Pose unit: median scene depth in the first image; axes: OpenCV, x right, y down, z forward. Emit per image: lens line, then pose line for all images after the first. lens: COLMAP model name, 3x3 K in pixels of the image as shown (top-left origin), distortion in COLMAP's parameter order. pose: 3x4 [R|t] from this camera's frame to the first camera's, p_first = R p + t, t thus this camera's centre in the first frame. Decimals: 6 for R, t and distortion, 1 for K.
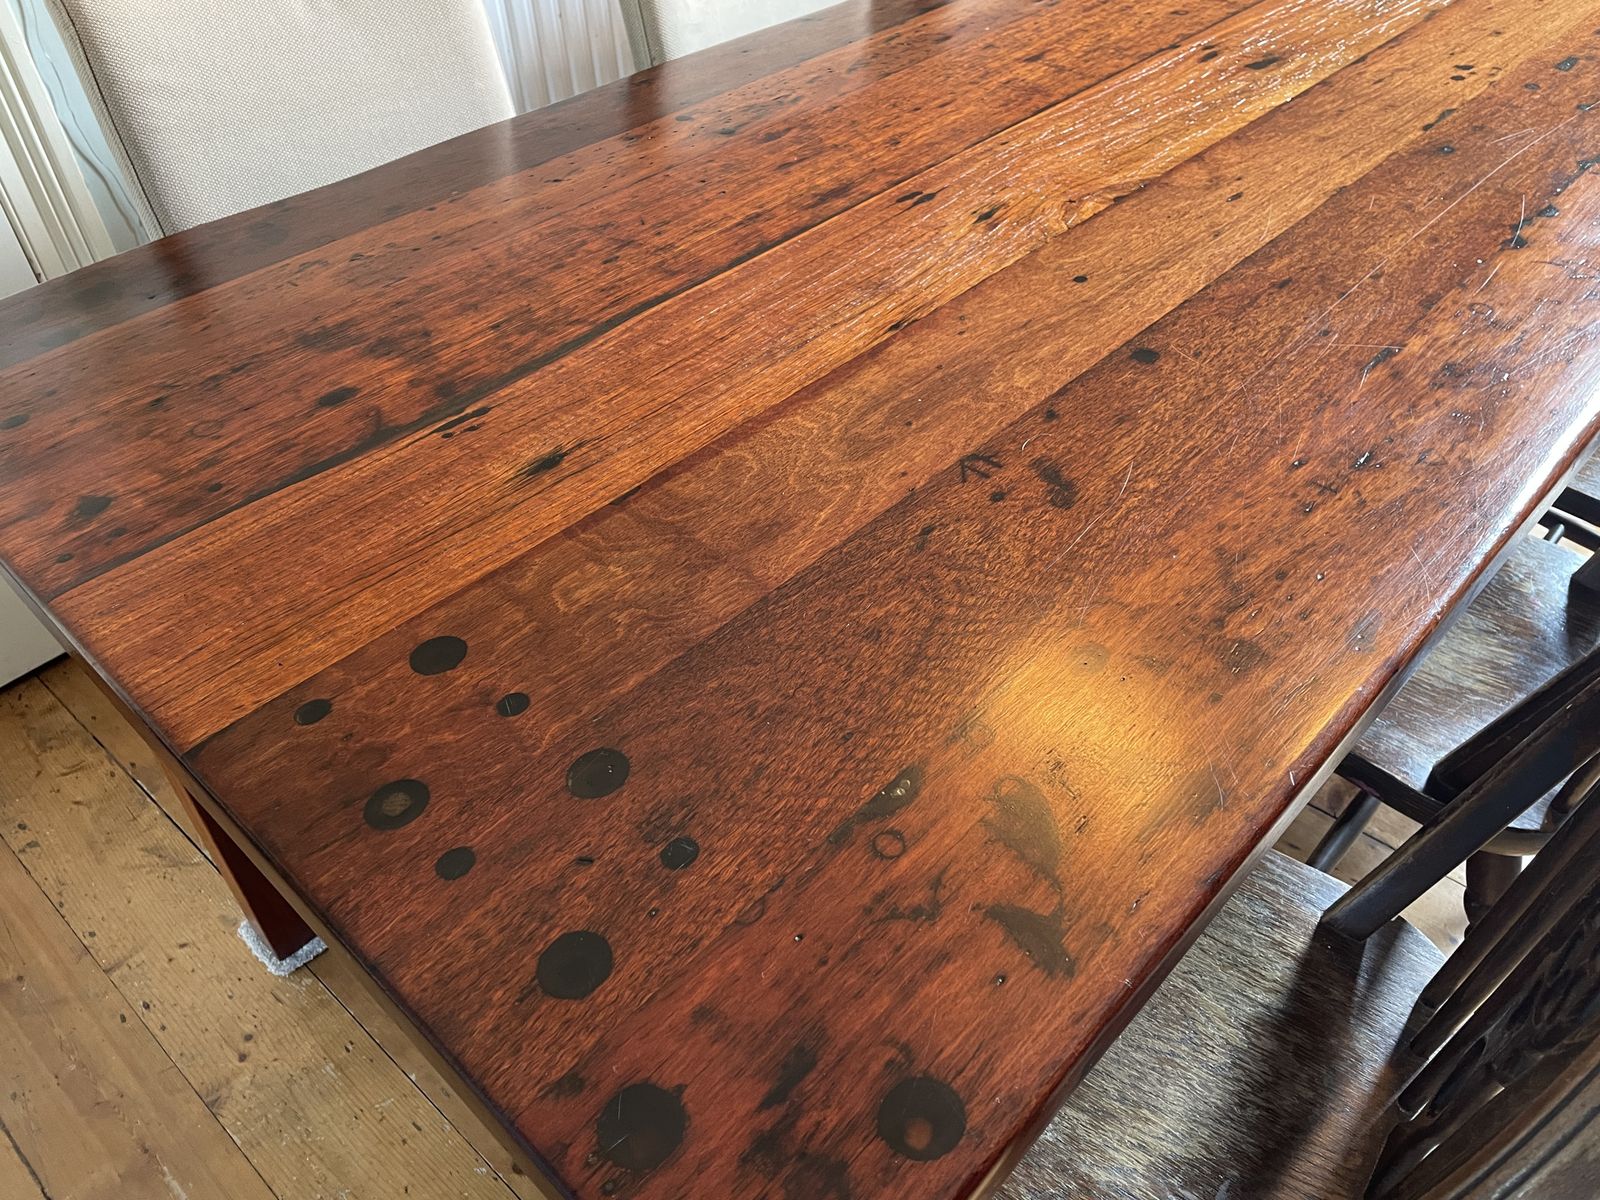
lens RADIAL K [[1213.1, 0, 790.3], [0, 1213.1, 588.6], [0, 0, 1]] dist [0.090849, -0.122383]
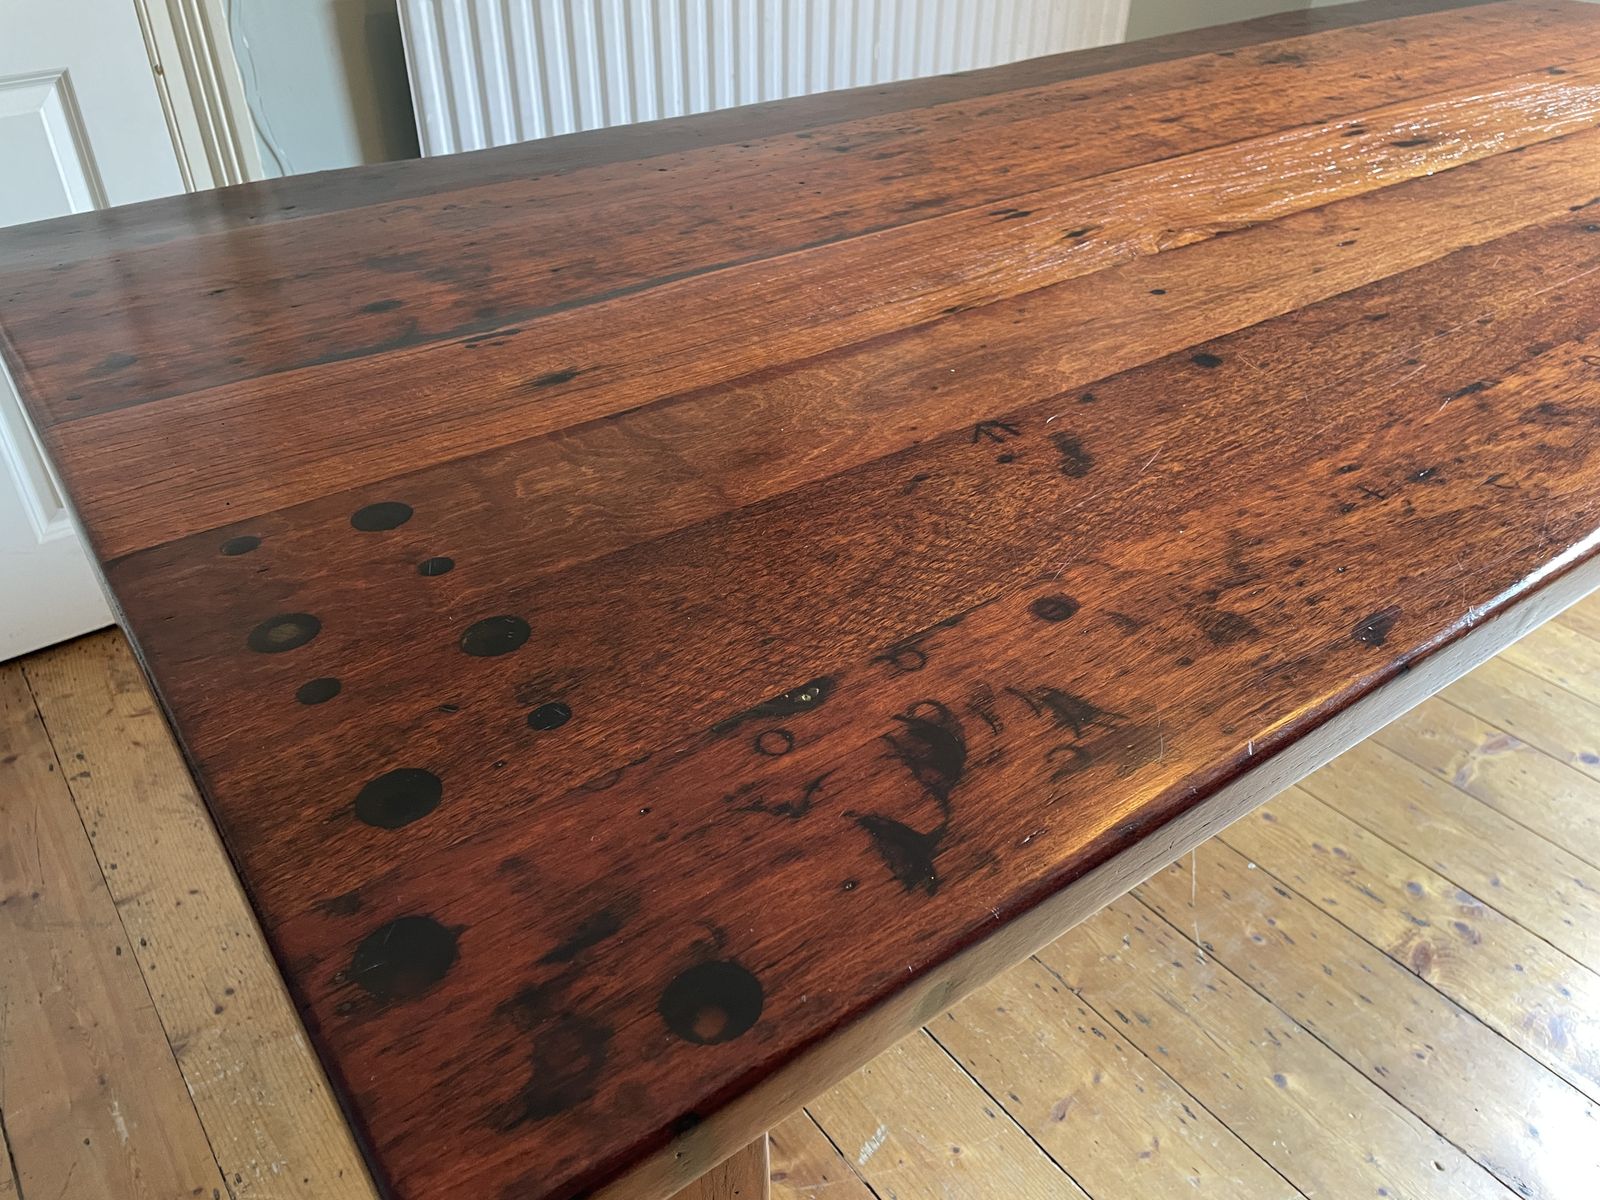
lens RADIAL K [[1213.1, 0, 794.1], [0, 1213.1, 589.2], [0, 0, 1]] dist [0.090849, -0.122383]
pose [[0.982269, 0.143673, -0.120440, 0.117857], [-0.155302, 0.983437, -0.093447, 0.114166], [0.105019, 0.110495, 0.988313, 0.066452]]
